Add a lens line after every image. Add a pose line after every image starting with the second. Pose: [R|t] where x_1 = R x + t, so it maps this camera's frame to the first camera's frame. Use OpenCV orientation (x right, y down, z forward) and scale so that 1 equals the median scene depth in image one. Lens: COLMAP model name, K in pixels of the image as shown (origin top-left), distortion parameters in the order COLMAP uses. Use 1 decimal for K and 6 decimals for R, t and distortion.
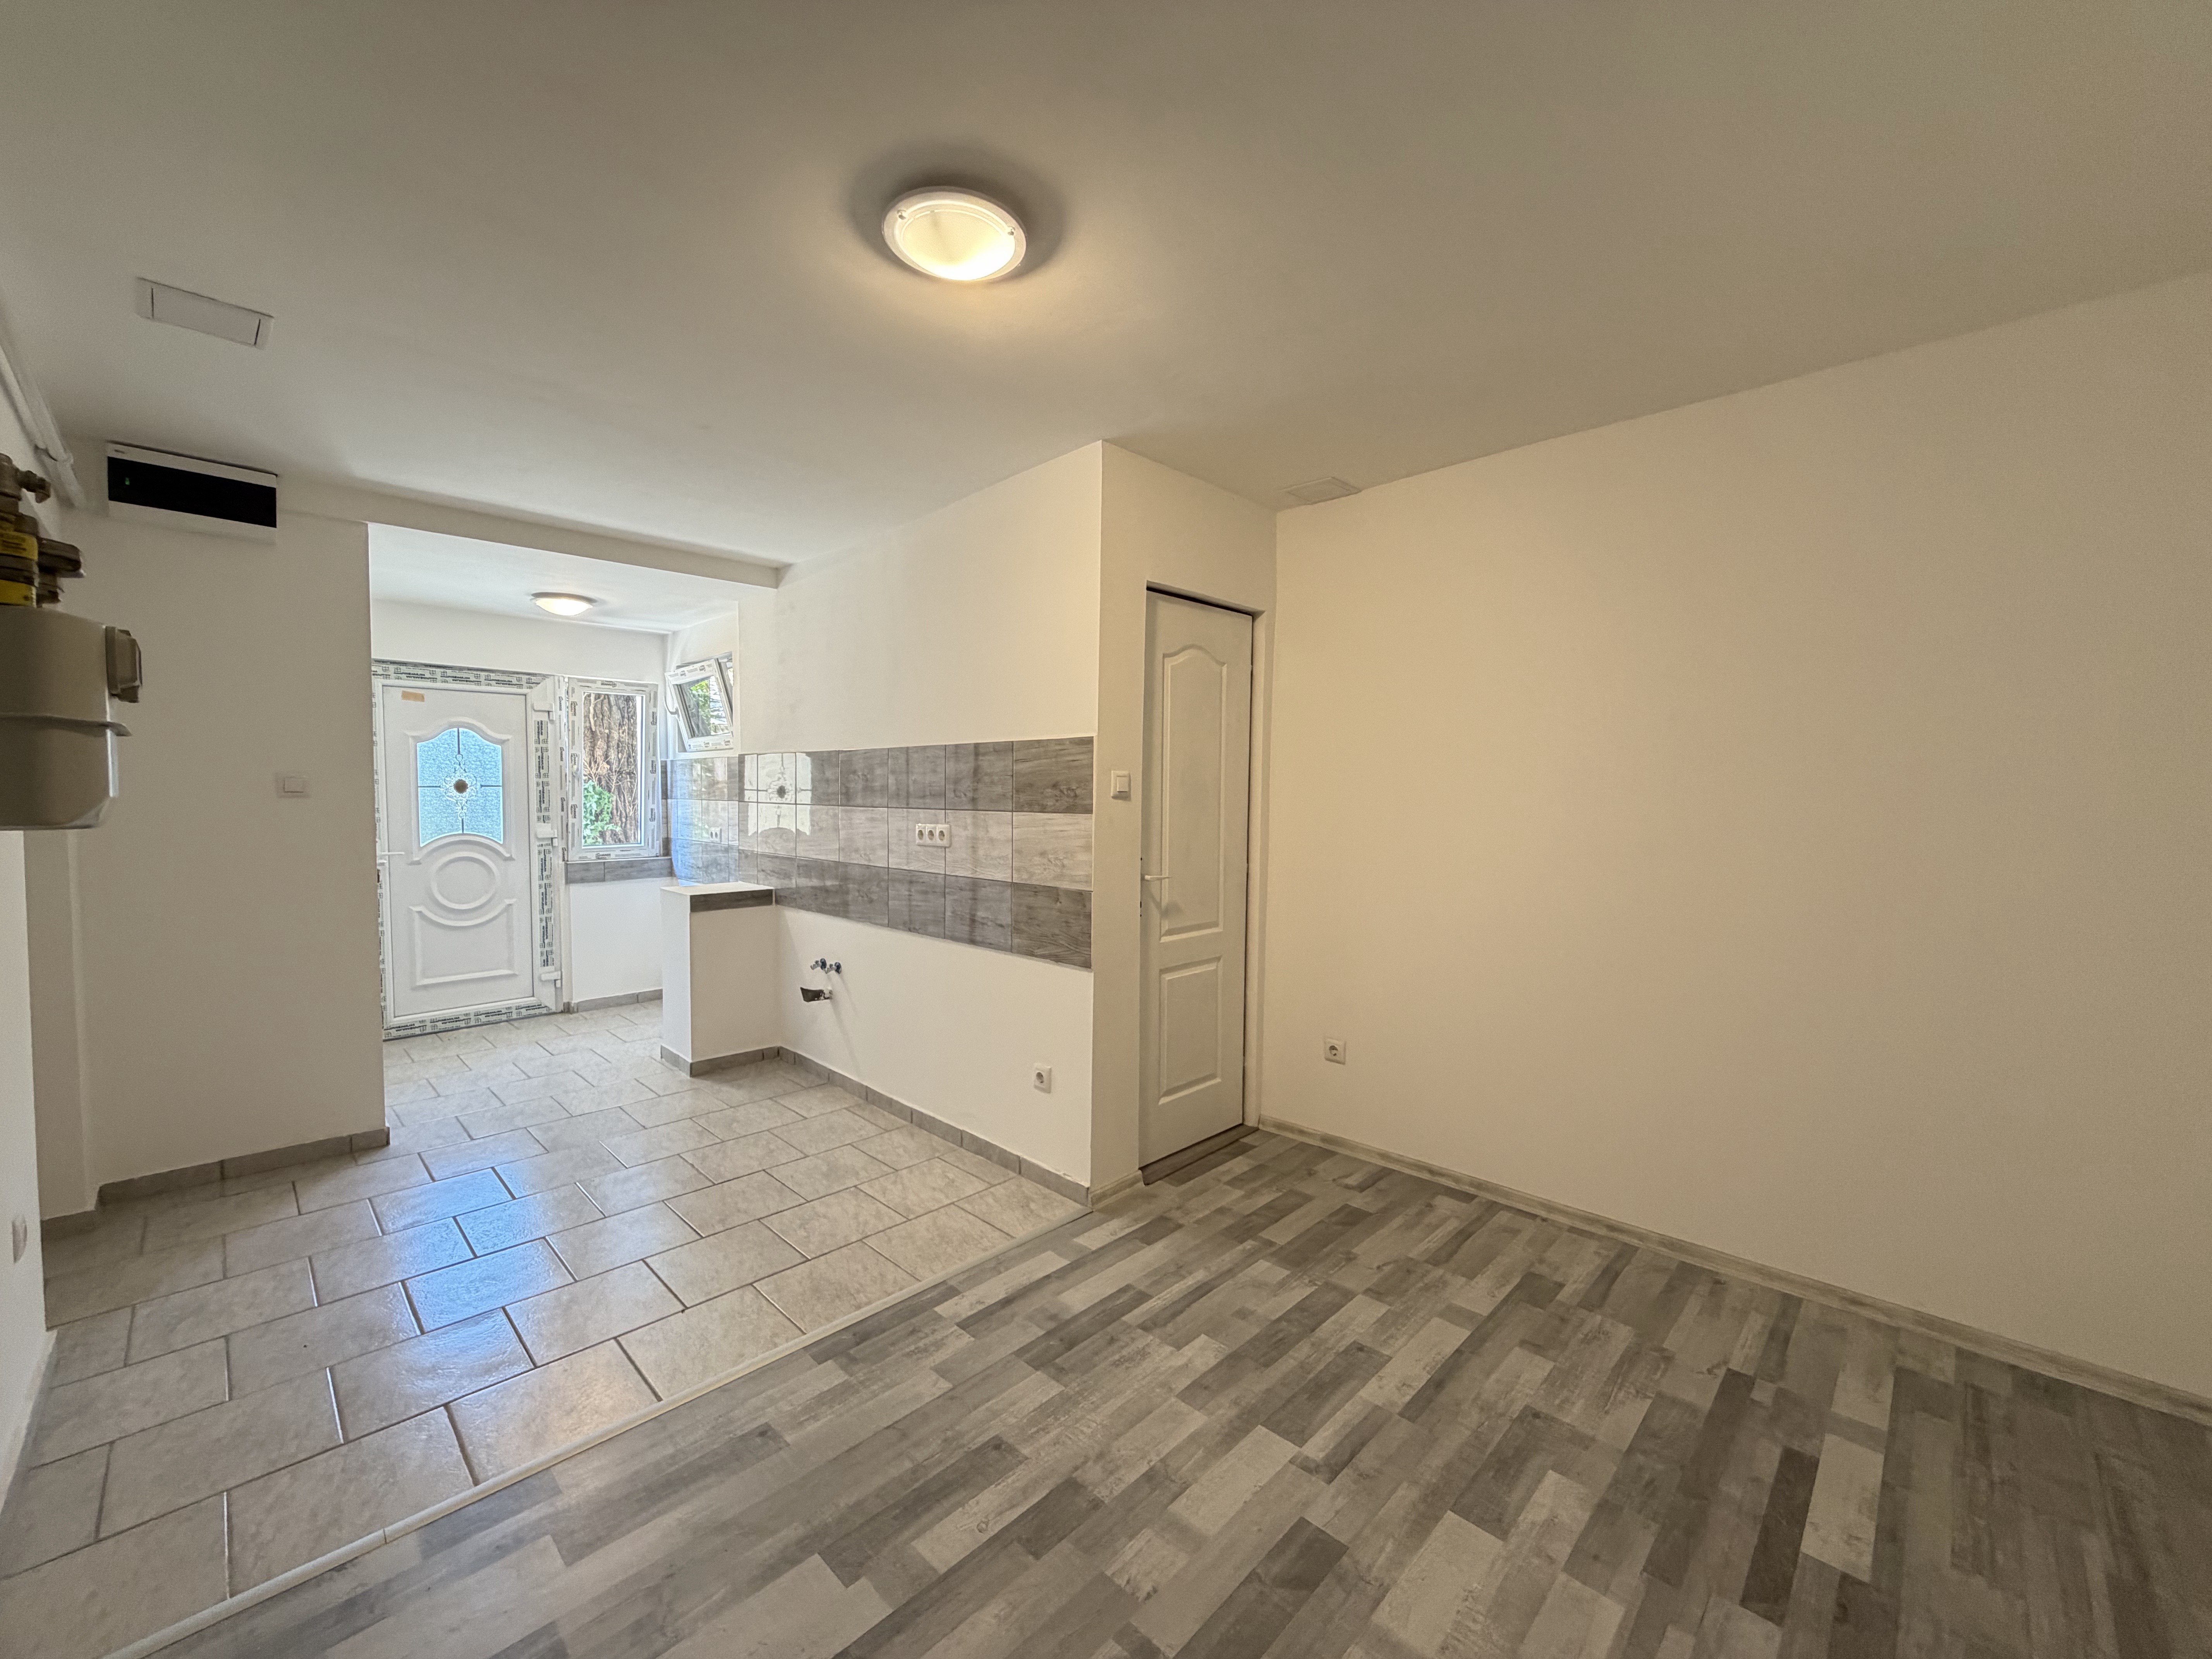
lens RADIAL K [[884.0, 0, 1105.4], [0, 884.0, 836.3], [0, 0, 1]] dist [-0.002047, 0.000192]
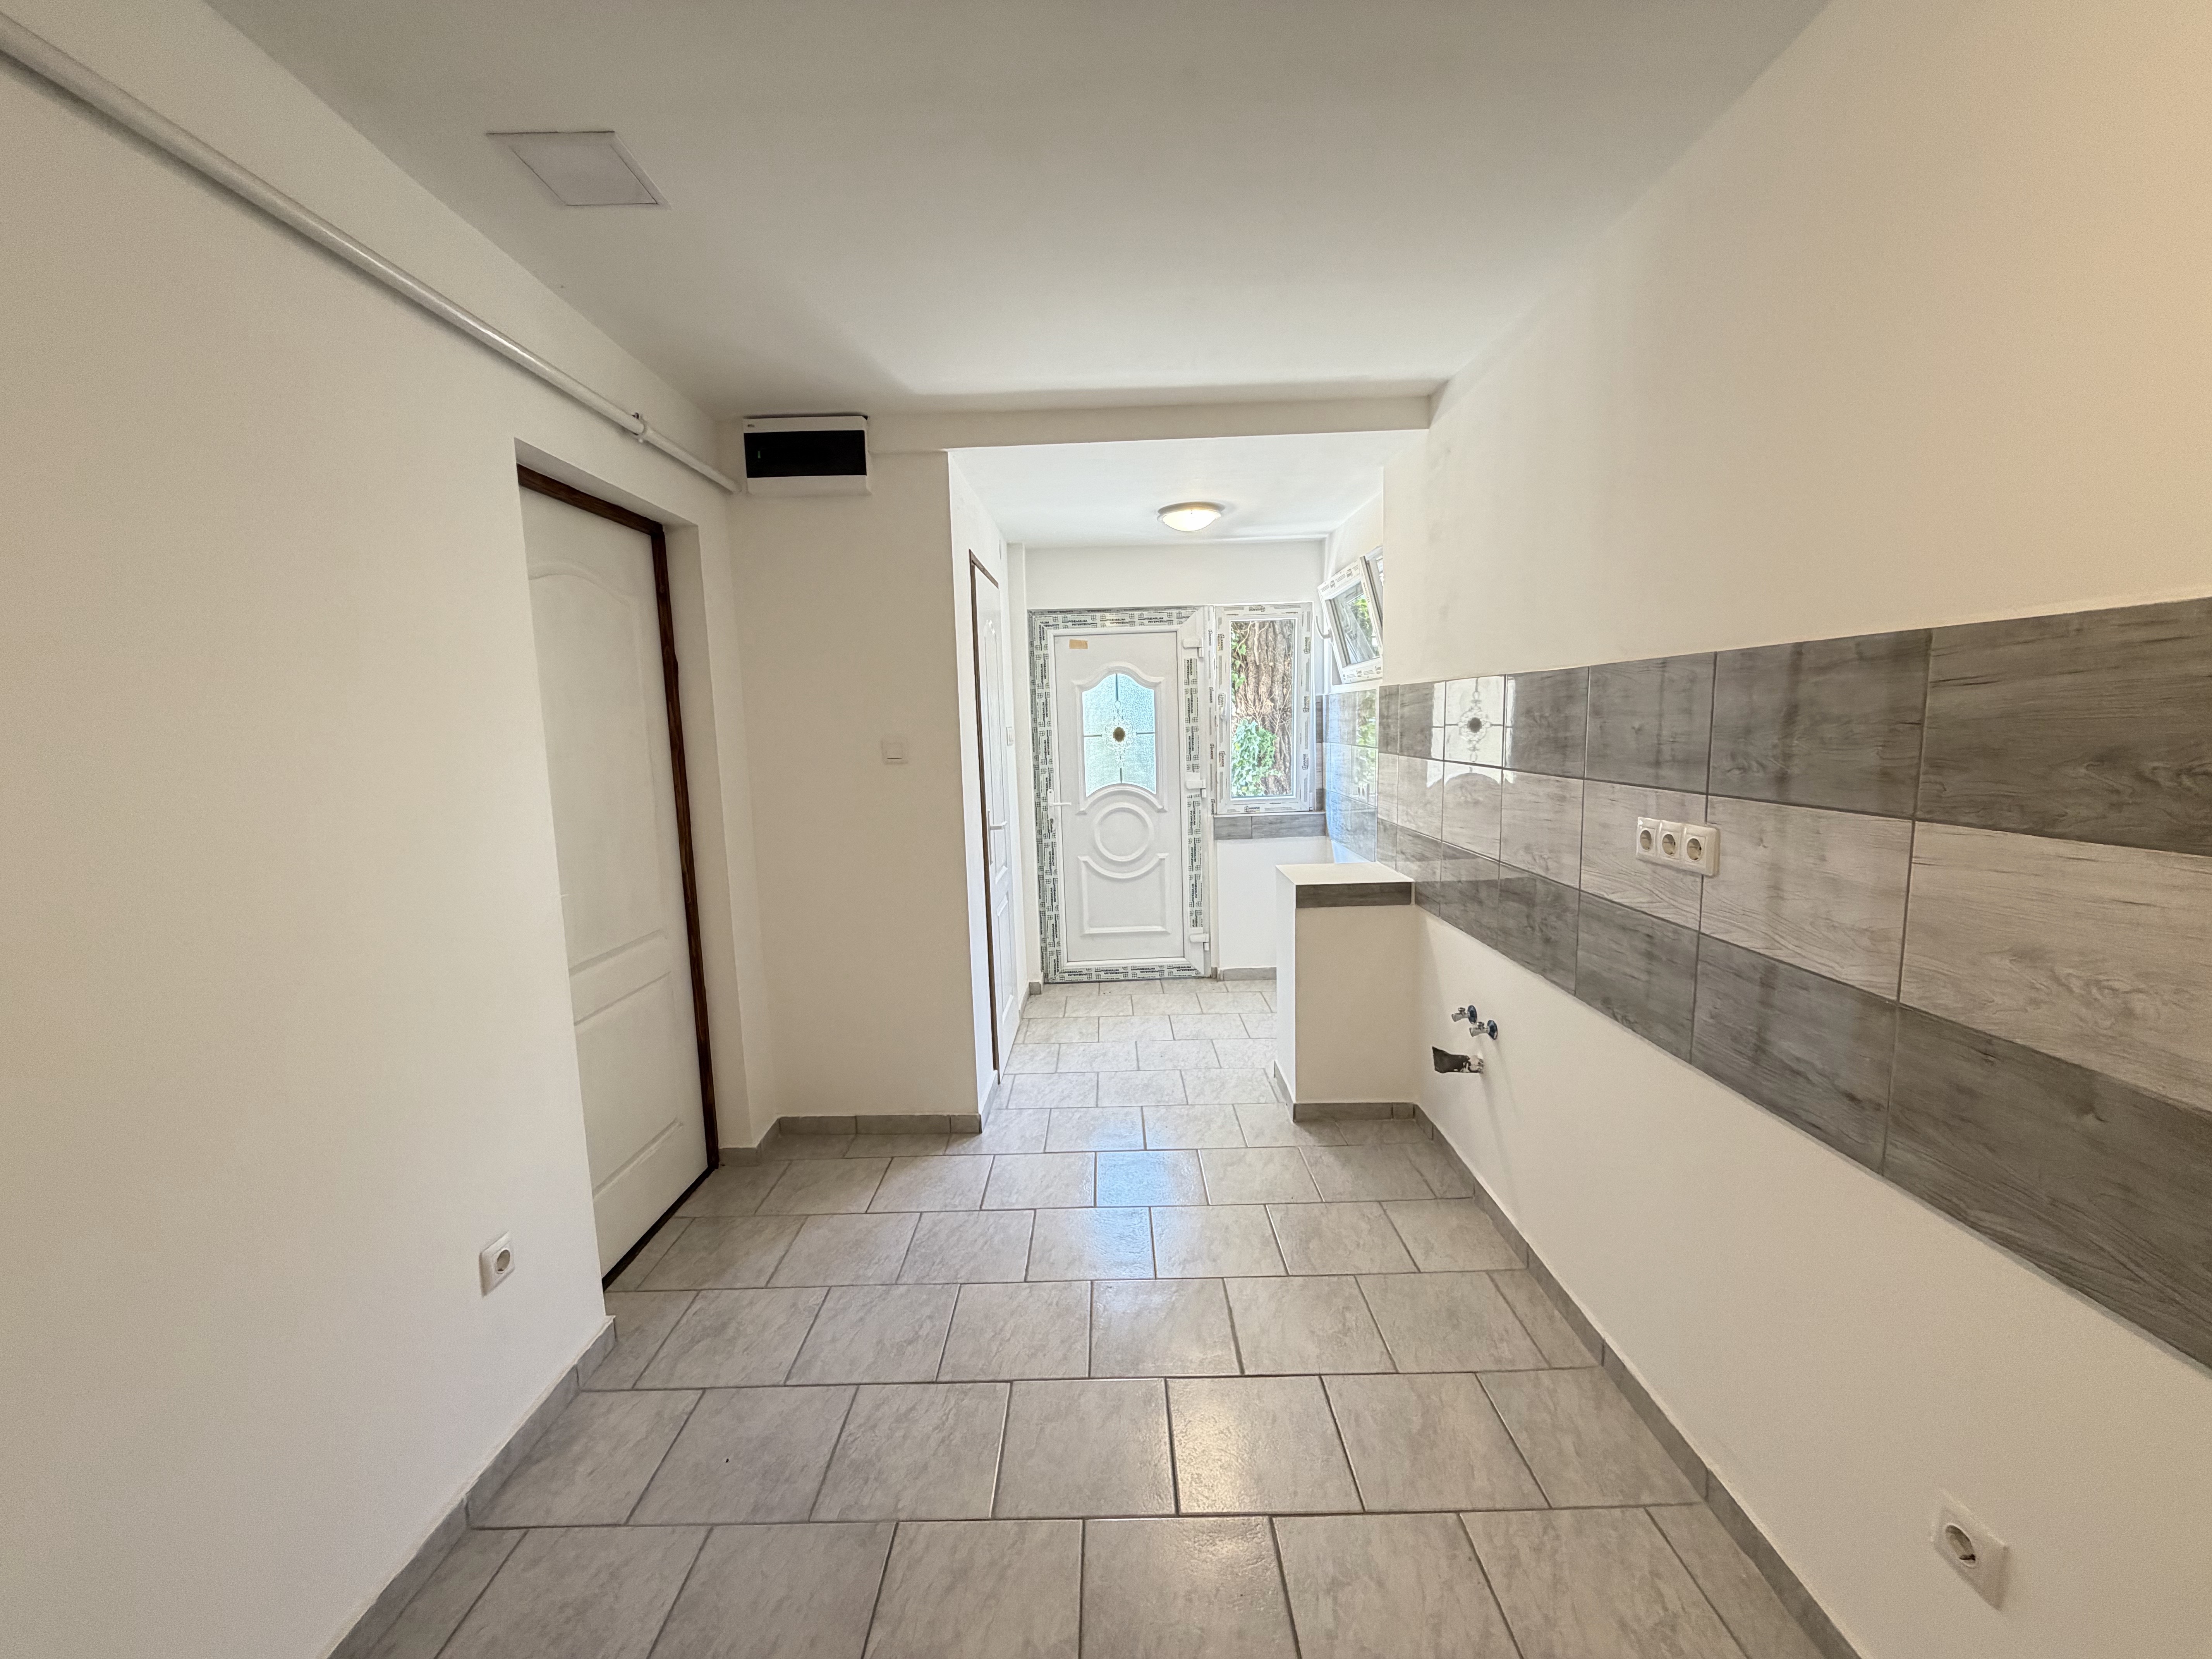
lens RADIAL K [[884.0, 0, 1101.2], [0, 884.0, 828.8], [0, 0, 1]] dist [-0.002047, 0.000192]
pose [[0.695710, 0.061544, -0.715682, -0.073189], [-0.002531, 0.996527, 0.083235, -0.051690], [0.718319, -0.056096, 0.693449, 0.470474]]
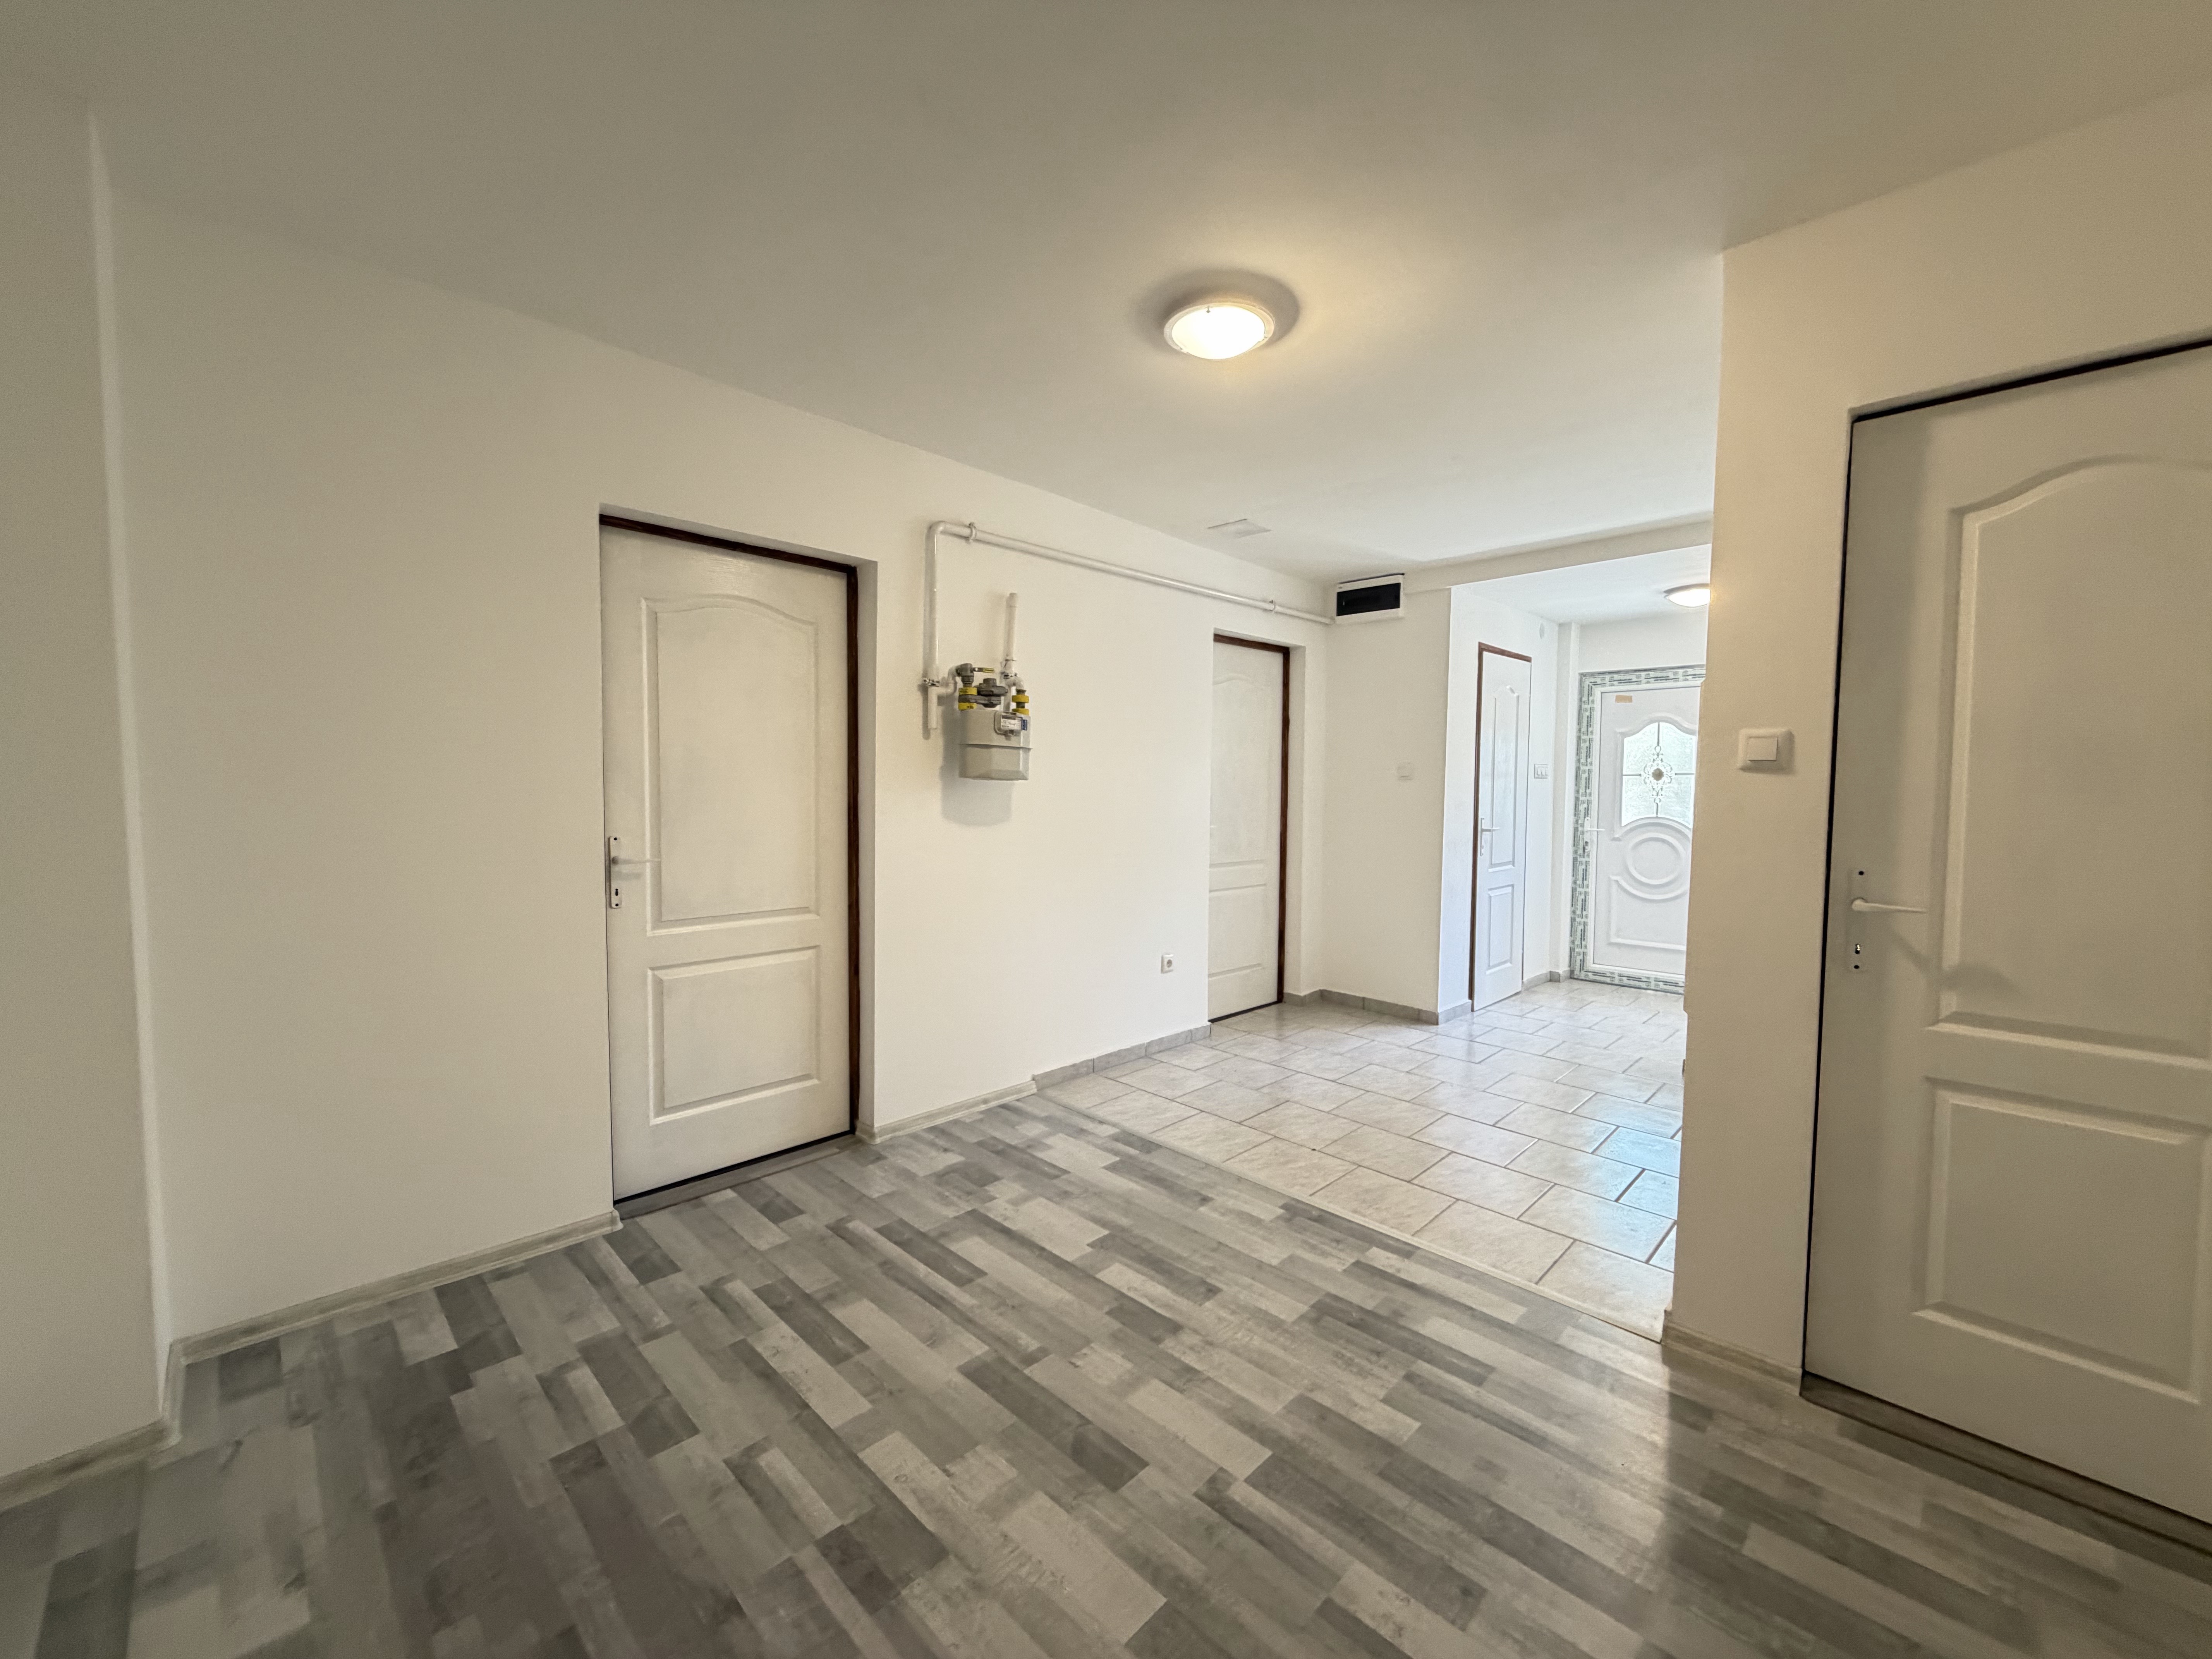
lens RADIAL K [[884.0, 0, 1095.8], [0, 884.0, 839.7], [0, 0, 1]] dist [-0.002047, 0.000192]
pose [[-0.018678, 0.060844, -0.997973, 0.612893], [-0.056966, 0.996460, 0.061818, -0.004259], [0.998201, 0.058005, -0.015146, 0.466013]]
